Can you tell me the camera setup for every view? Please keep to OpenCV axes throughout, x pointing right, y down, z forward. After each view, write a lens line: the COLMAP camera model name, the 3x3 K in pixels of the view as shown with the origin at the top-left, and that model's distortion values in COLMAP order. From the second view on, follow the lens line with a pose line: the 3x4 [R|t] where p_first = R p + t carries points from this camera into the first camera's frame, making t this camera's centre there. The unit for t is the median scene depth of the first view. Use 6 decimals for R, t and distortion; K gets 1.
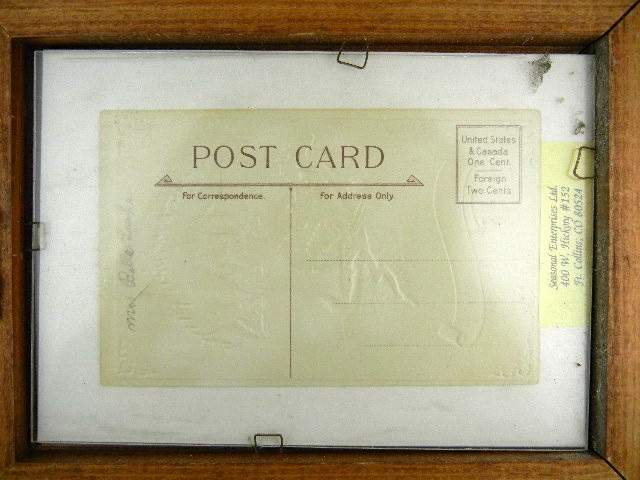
lens RADIAL K [[631.9, 0, 318.3], [0, 631.9, 234.8], [0, 0, 1]] dist [-0.013208, 0.000000]
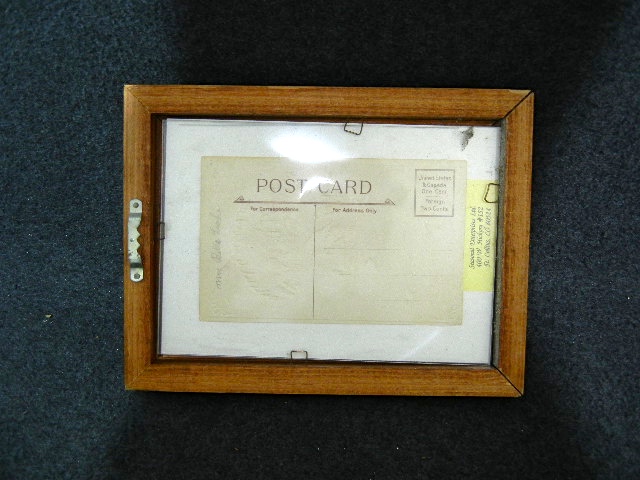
lens RADIAL K [[631.9, 0, 317.4], [0, 631.9, 240.6], [0, 0, 1]] dist [-0.013208, 0.000000]
pose [[0.999447, 0.018330, -0.027754, 0.010326], [-0.017449, 0.999347, 0.031654, -0.033401], [0.028316, -0.031152, 0.999113, -0.675138]]
